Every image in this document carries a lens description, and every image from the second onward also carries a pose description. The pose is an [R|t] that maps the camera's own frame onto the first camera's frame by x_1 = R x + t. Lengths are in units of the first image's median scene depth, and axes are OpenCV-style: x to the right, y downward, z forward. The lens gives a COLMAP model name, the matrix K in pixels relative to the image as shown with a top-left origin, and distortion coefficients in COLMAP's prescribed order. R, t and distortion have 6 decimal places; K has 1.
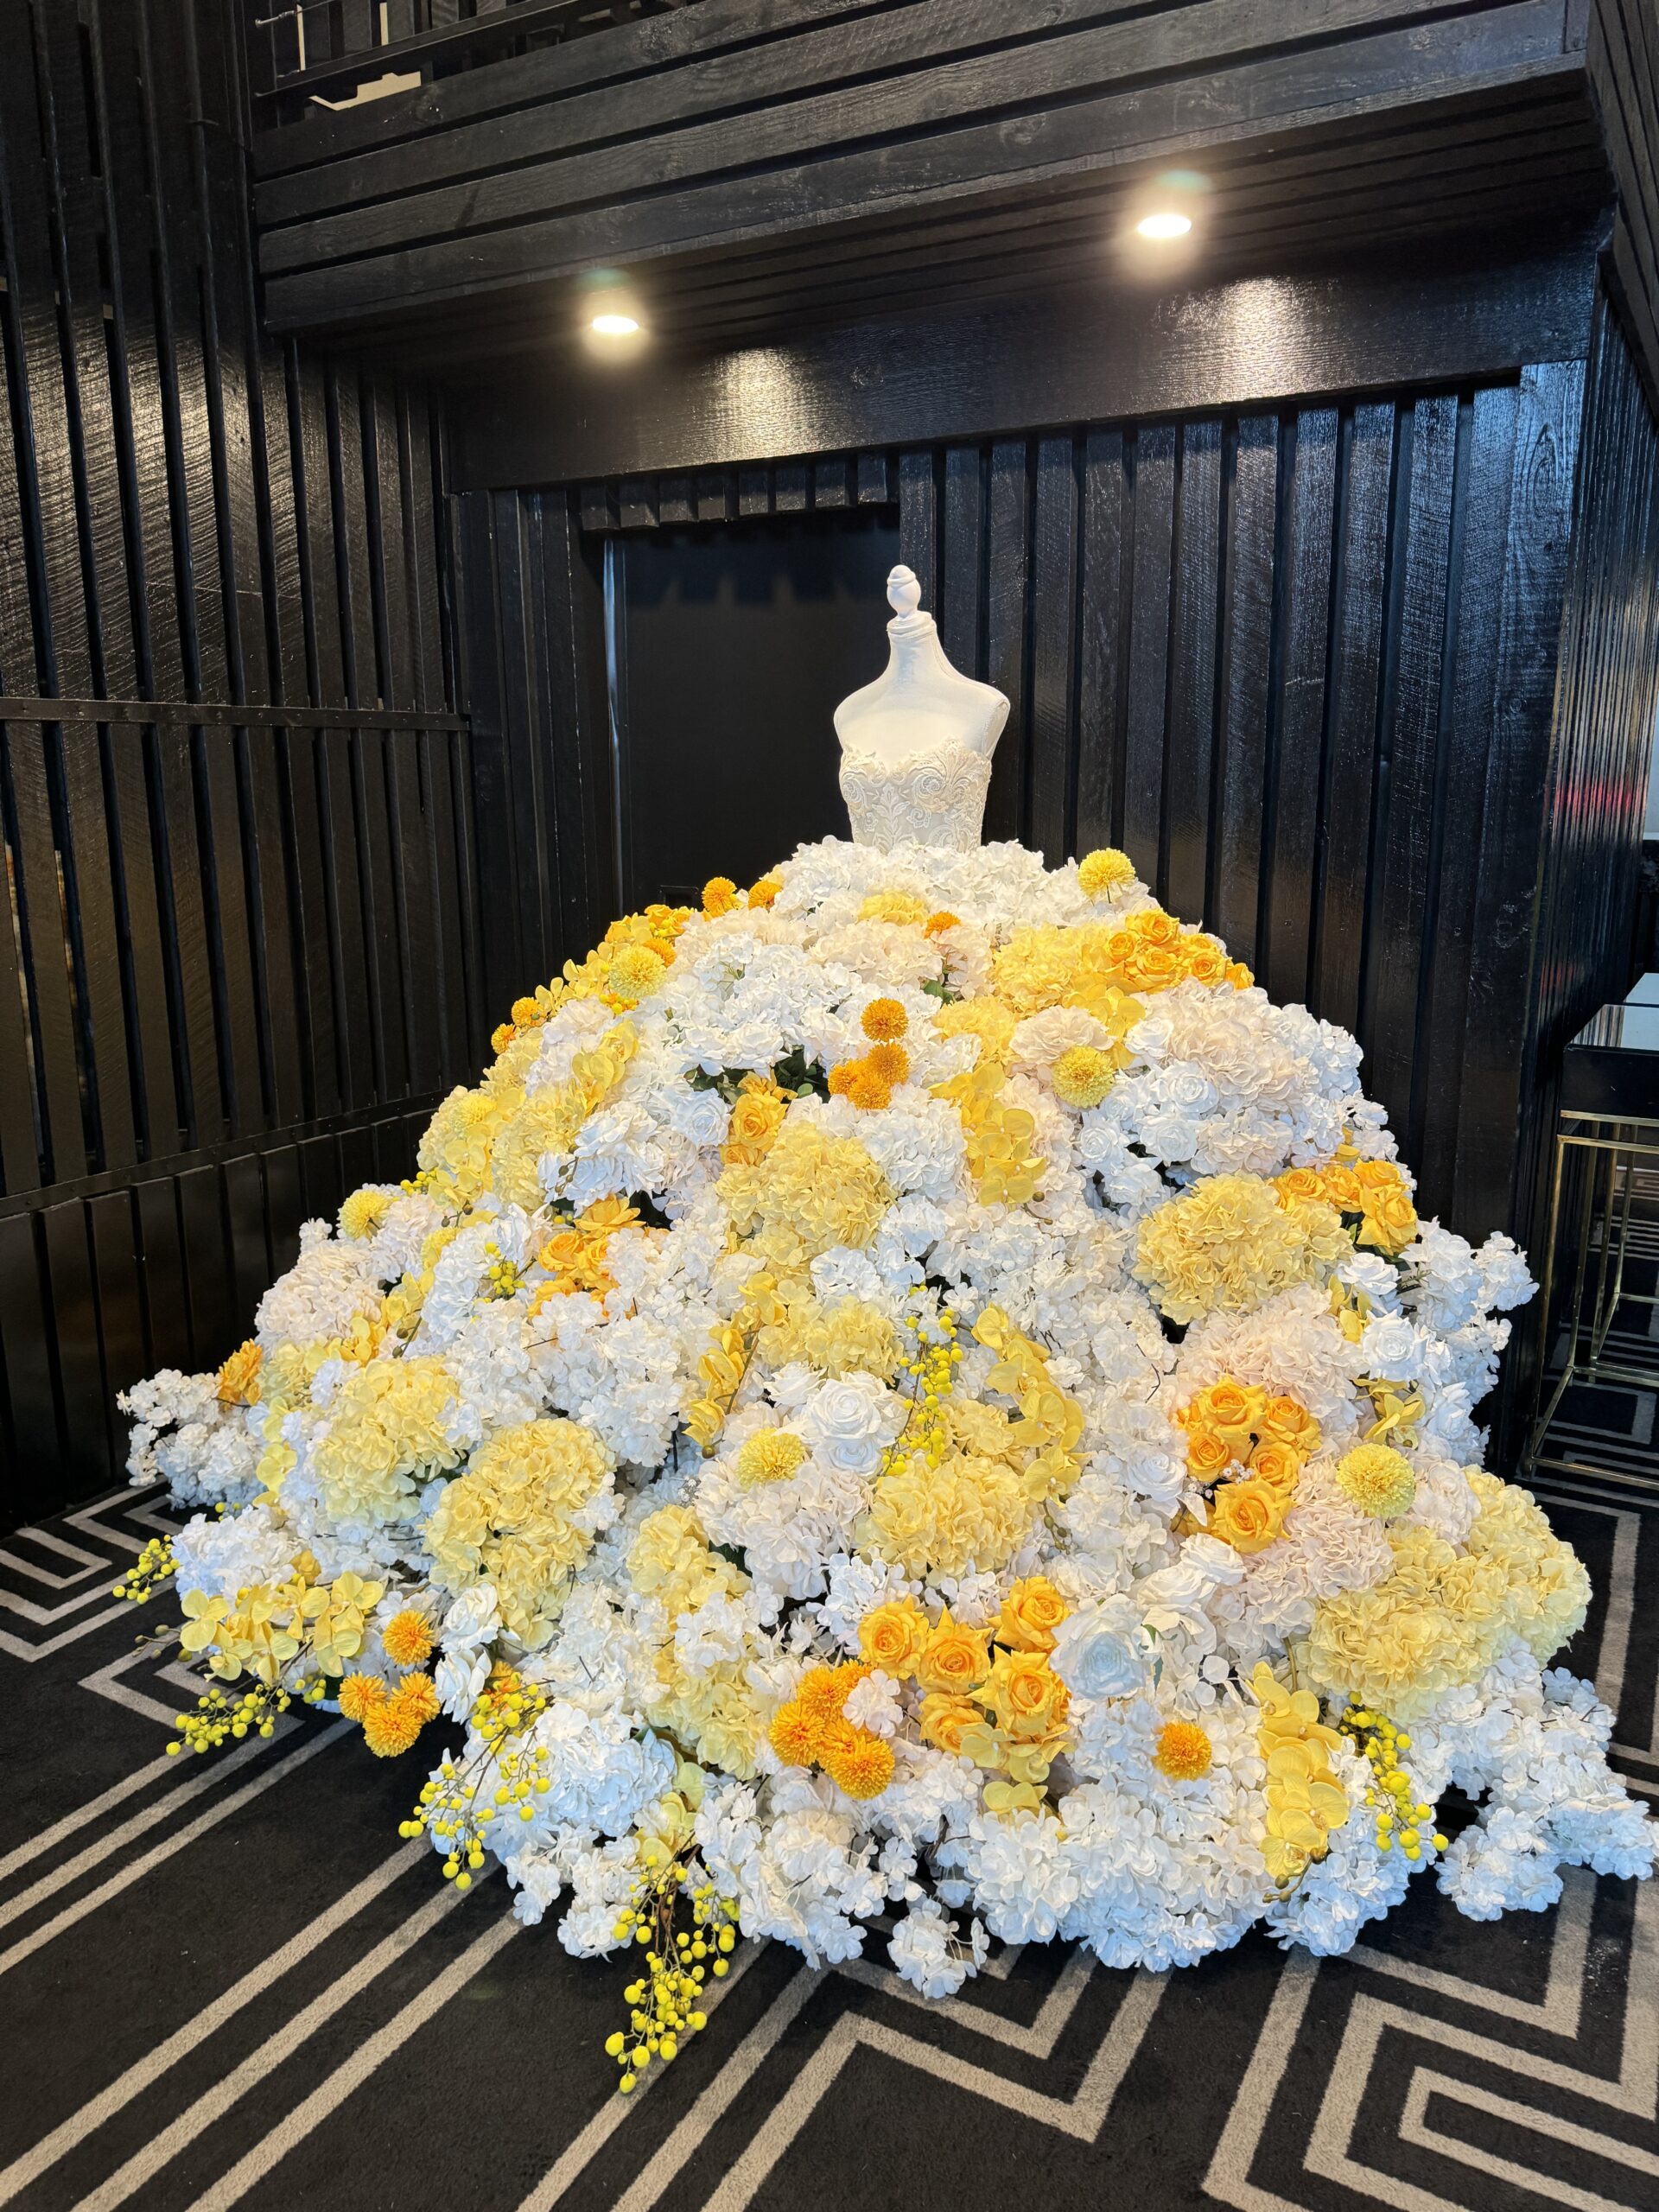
lens RADIAL K [[1524.7, 0, 829.5], [0, 1524.7, 1106.0], [0, 0, 1]] dist [0.058229, -0.076262]
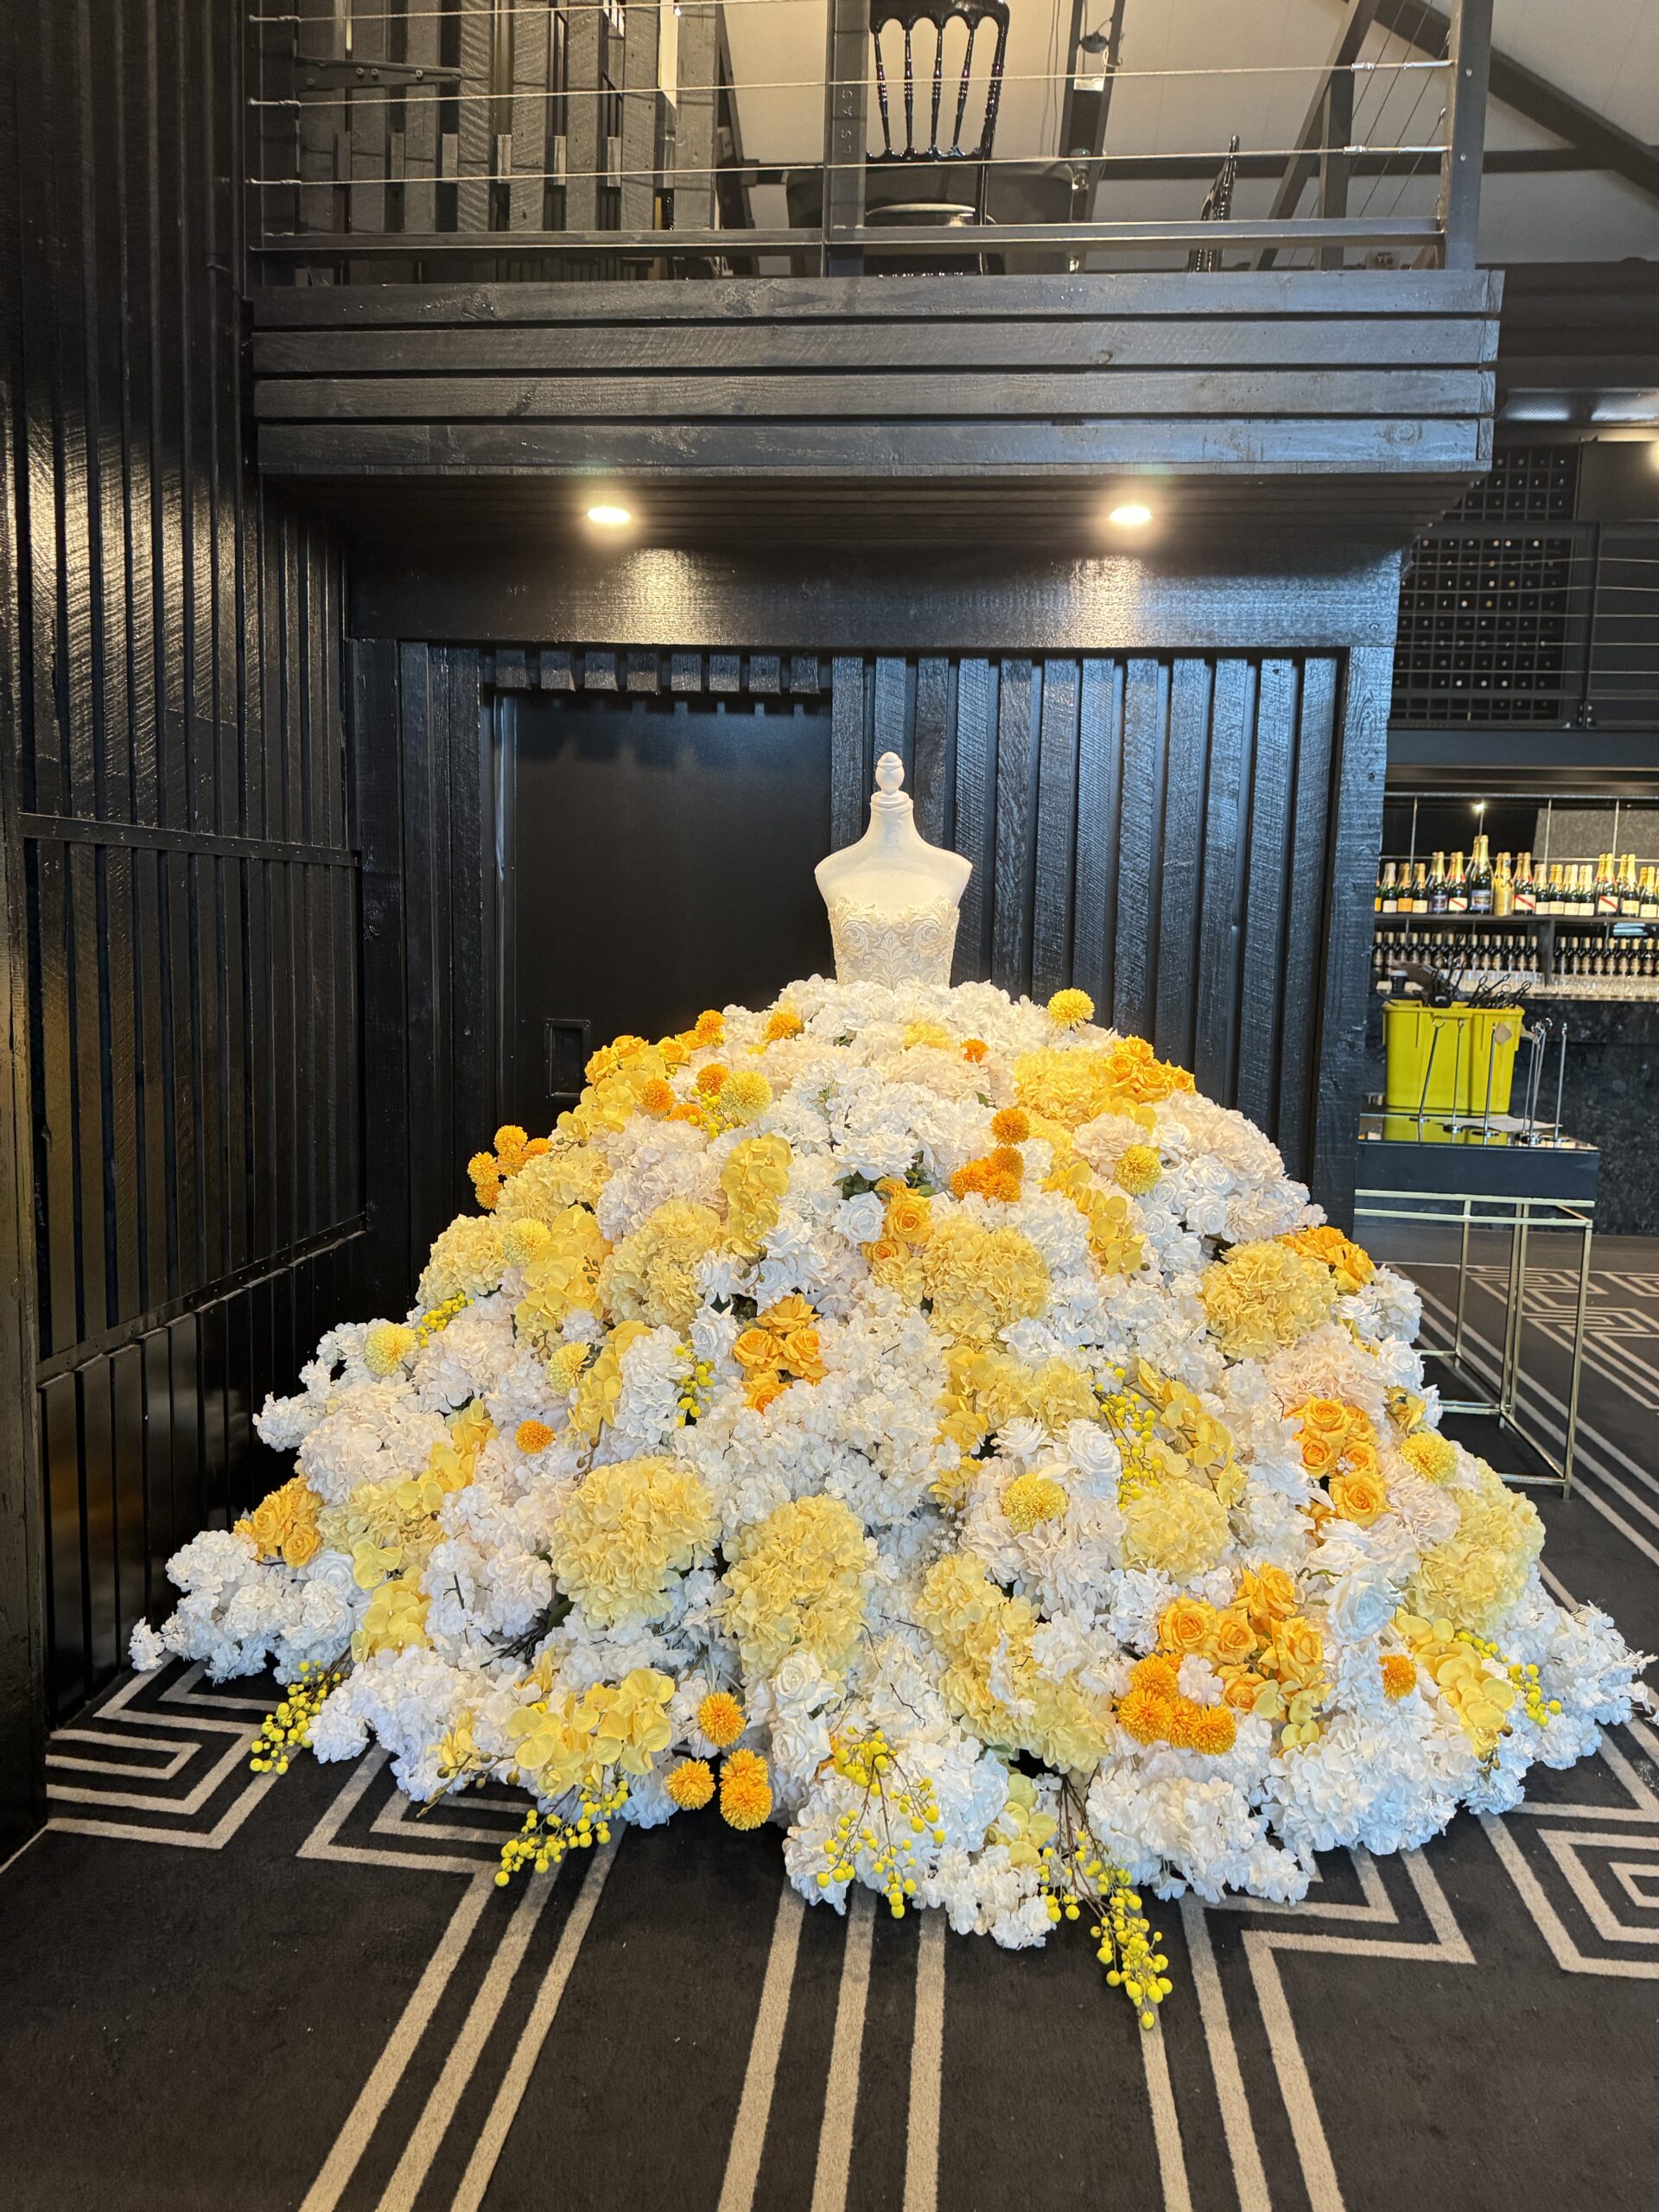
lens RADIAL K [[1516.1, 0, 829.5], [0, 1516.1, 1106.0], [0, 0, 1]] dist [0.054589, -0.076738]
pose [[0.915602, -0.020651, 0.401556, -0.477818], [0.057757, 0.995078, -0.080520, 0.012054], [-0.397916, 0.096917, 0.912288, -0.021327]]
